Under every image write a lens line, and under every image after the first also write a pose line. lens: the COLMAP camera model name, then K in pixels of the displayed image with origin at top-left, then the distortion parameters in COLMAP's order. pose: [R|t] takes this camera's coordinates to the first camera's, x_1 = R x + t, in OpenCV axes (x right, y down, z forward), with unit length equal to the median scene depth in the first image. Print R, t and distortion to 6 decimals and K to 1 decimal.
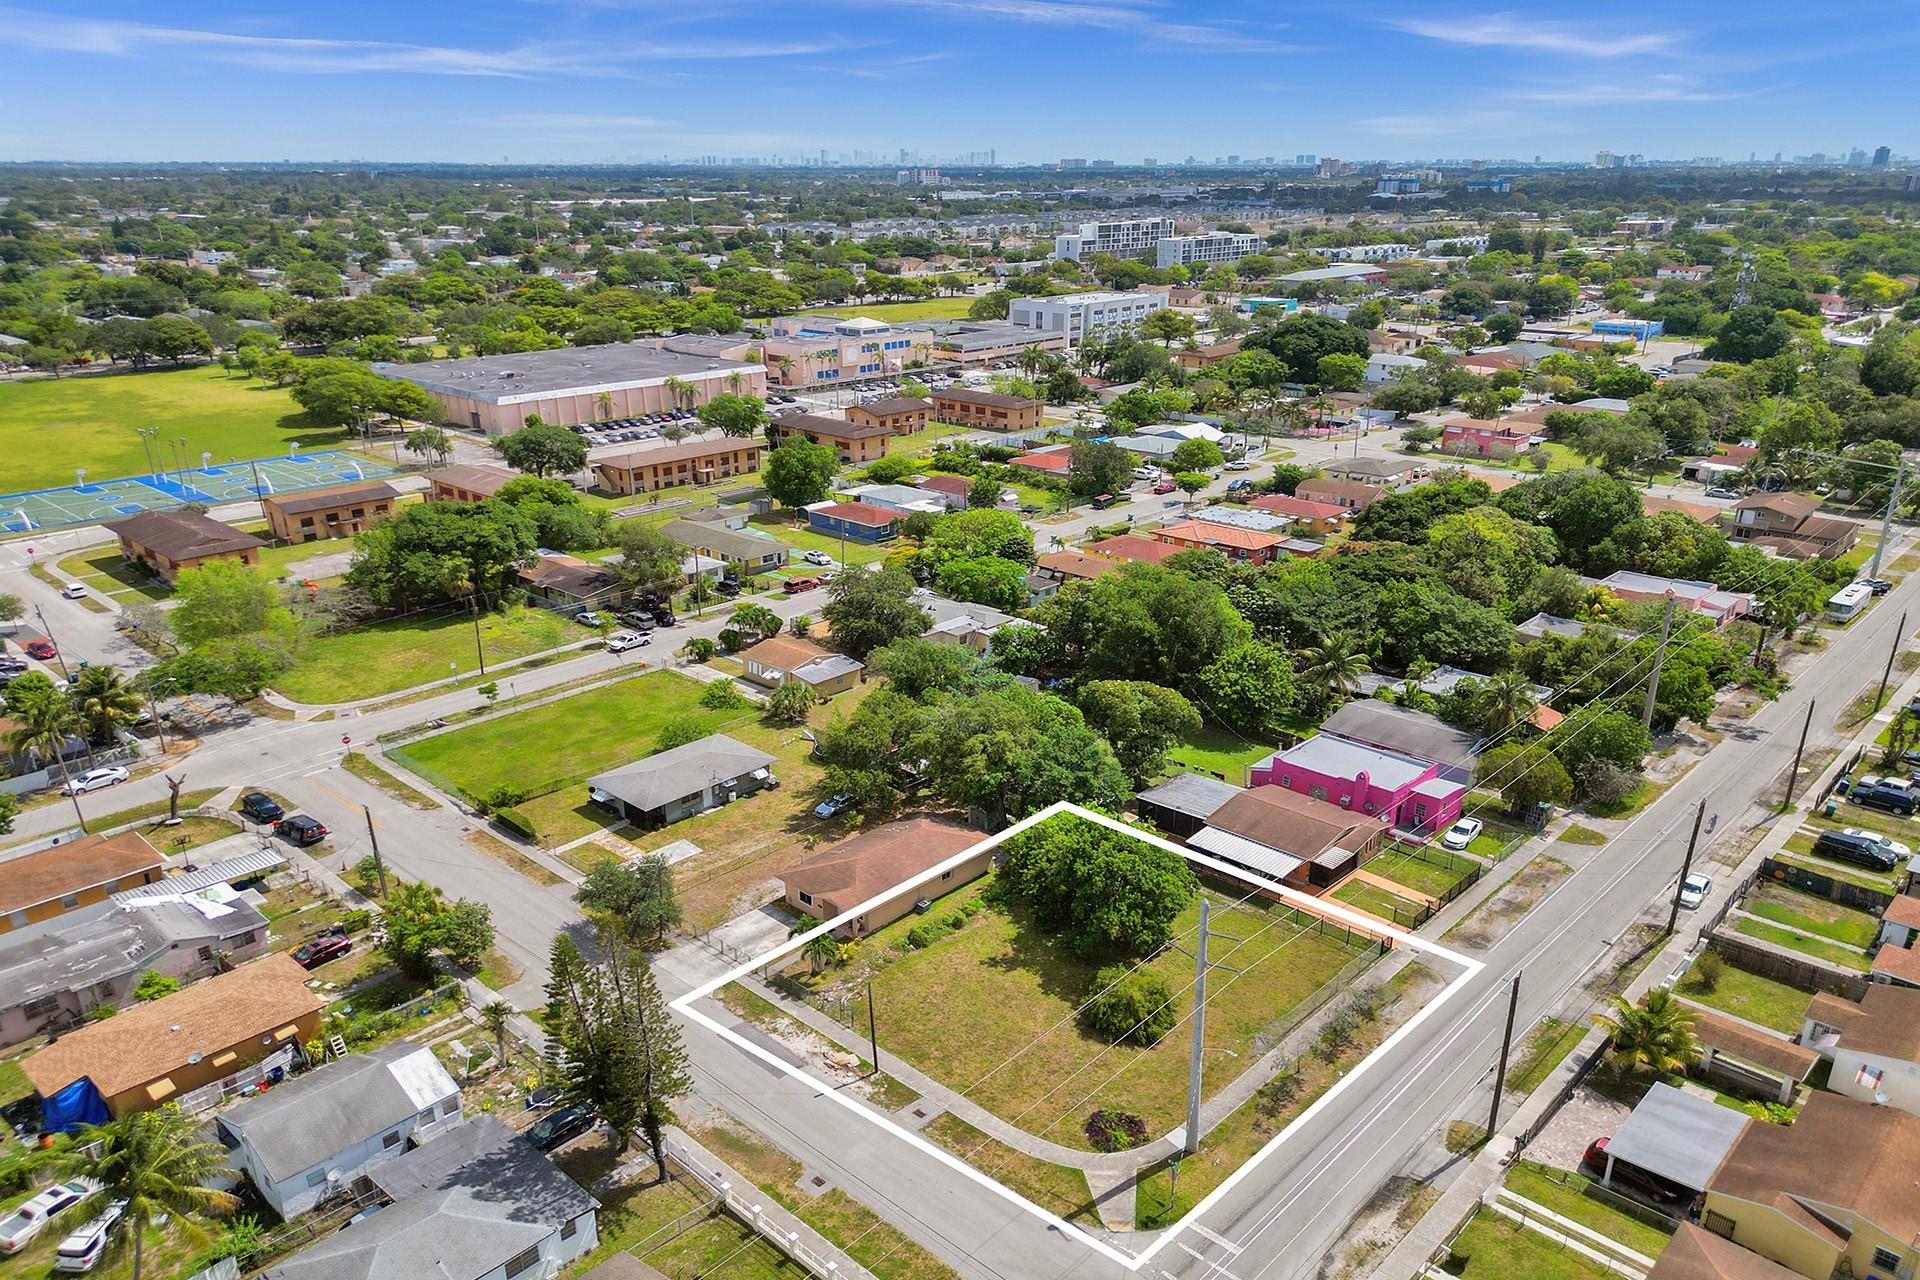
lens RADIAL K [[1418.8, 0, 952.0], [0, 1418.8, 688.6], [0, 0, 1]] dist [0.075777, -0.075730]
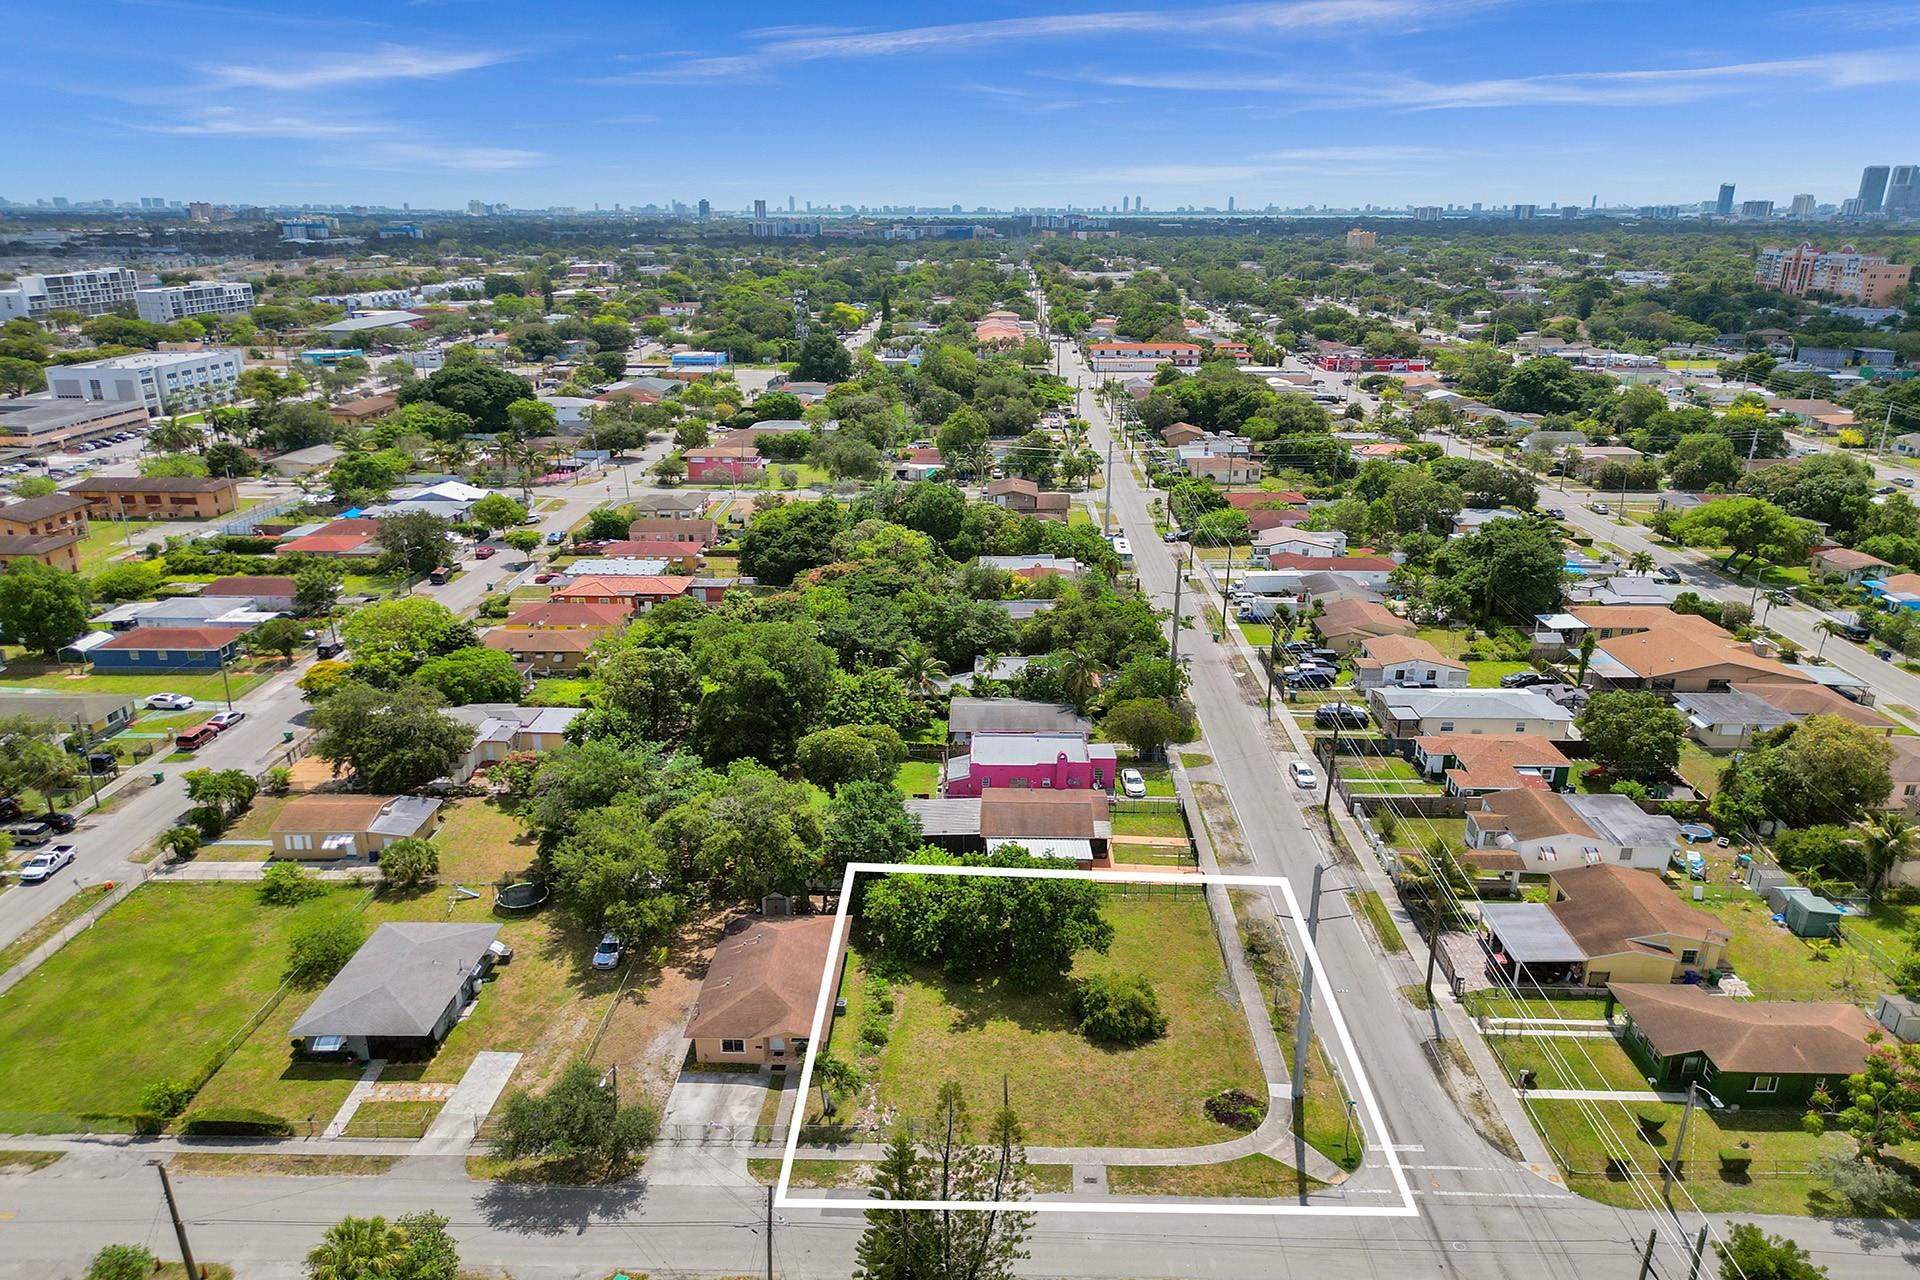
lens RADIAL K [[1408.4, 0, 960.0], [0, 1408.4, 640.0], [0, 0, 1]] dist [0.076686, -0.074318]
pose [[0.733487, -0.196911, 0.650555, -0.470371], [0.233547, 0.971856, 0.030845, -0.080419], [-0.638320, 0.129311, 0.758832, 0.201585]]
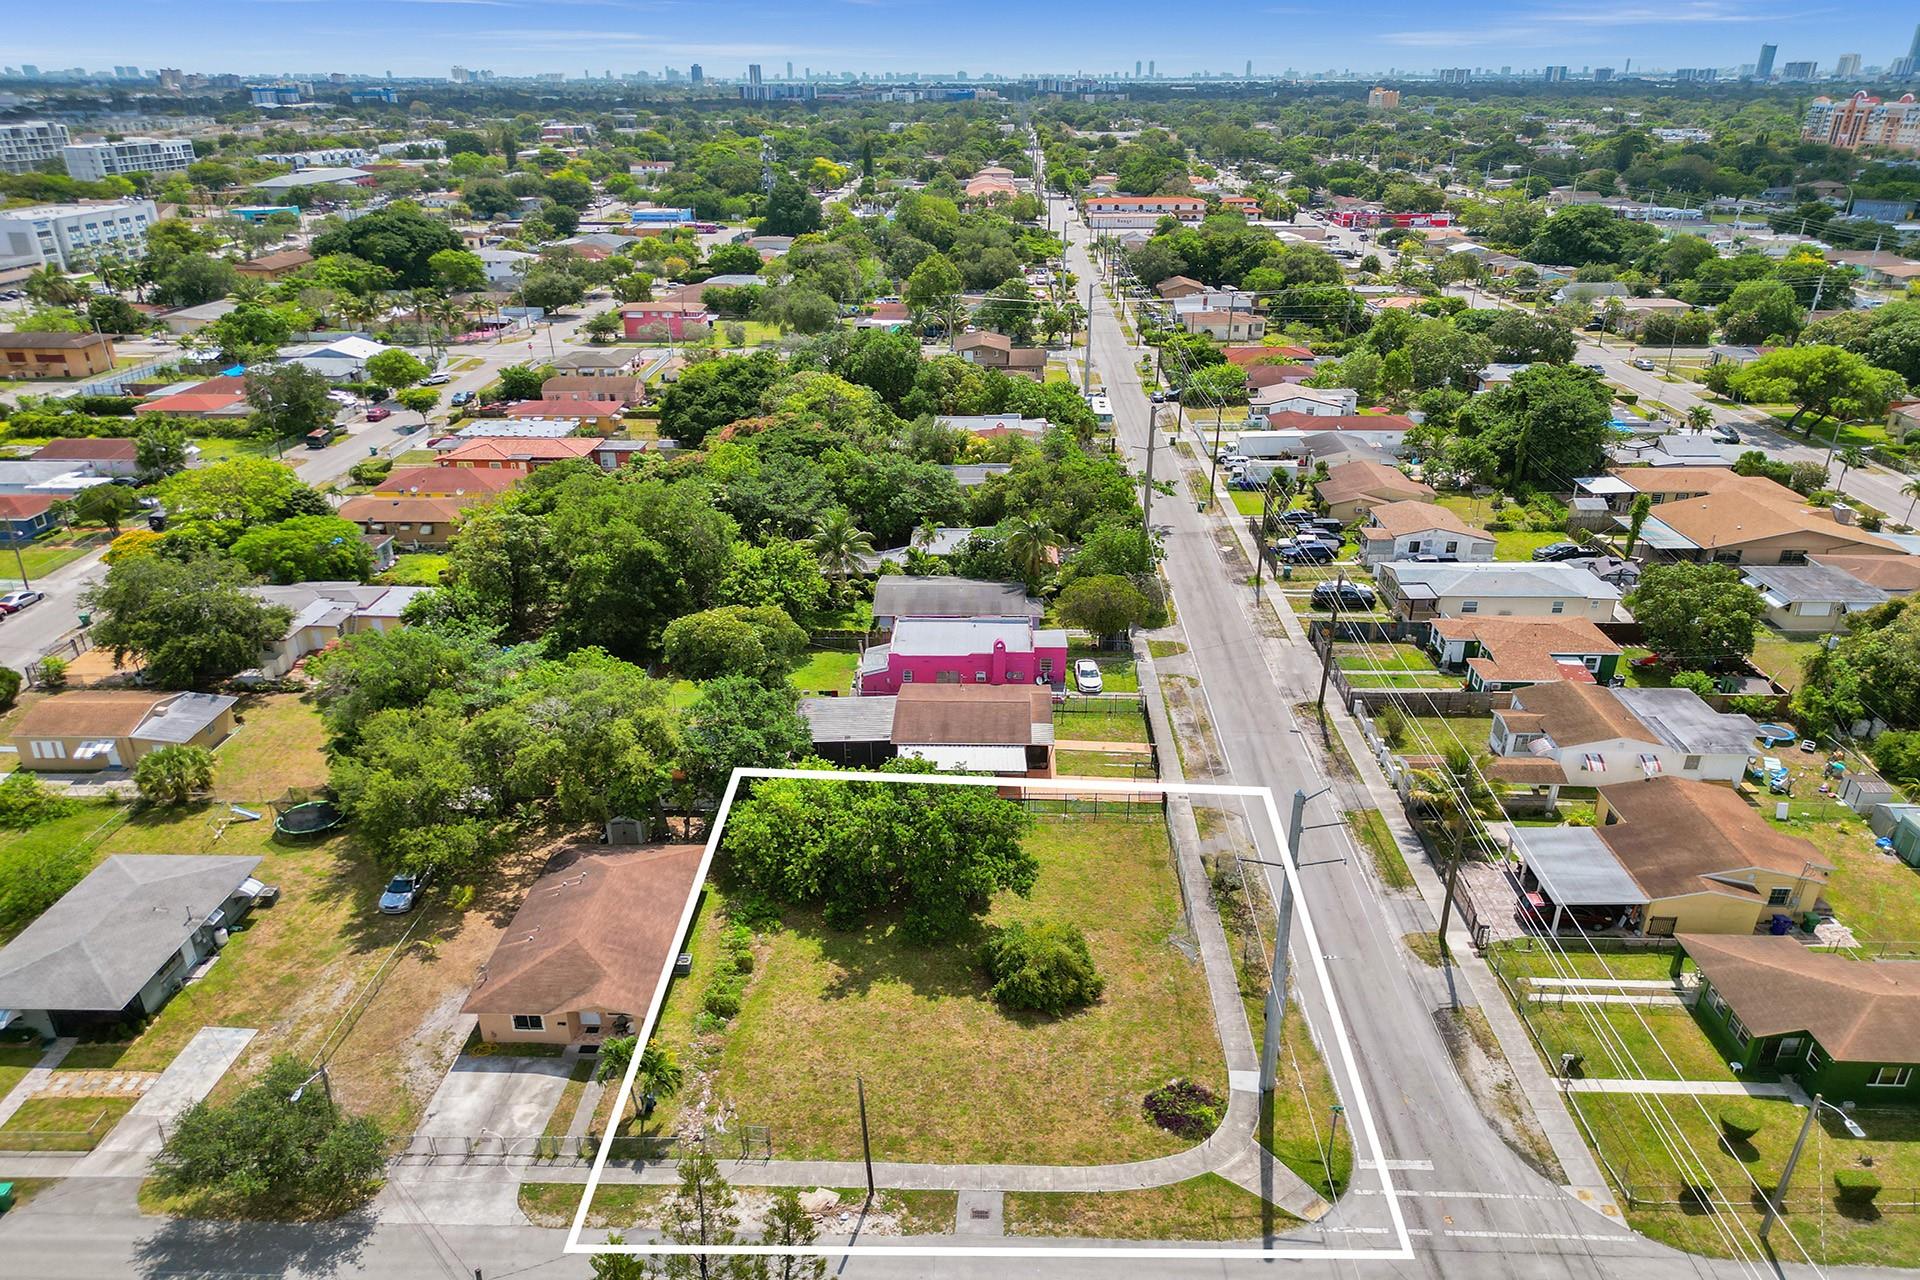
lens RADIAL K [[1408.4, 0, 960.0], [0, 1408.4, 640.0], [0, 0, 1]] dist [0.076686, -0.074318]
pose [[0.738032, -0.248575, 0.627311, -0.297038], [0.235806, 0.966069, 0.105384, -0.043076], [-0.632222, 0.070146, 0.771605, 0.317904]]
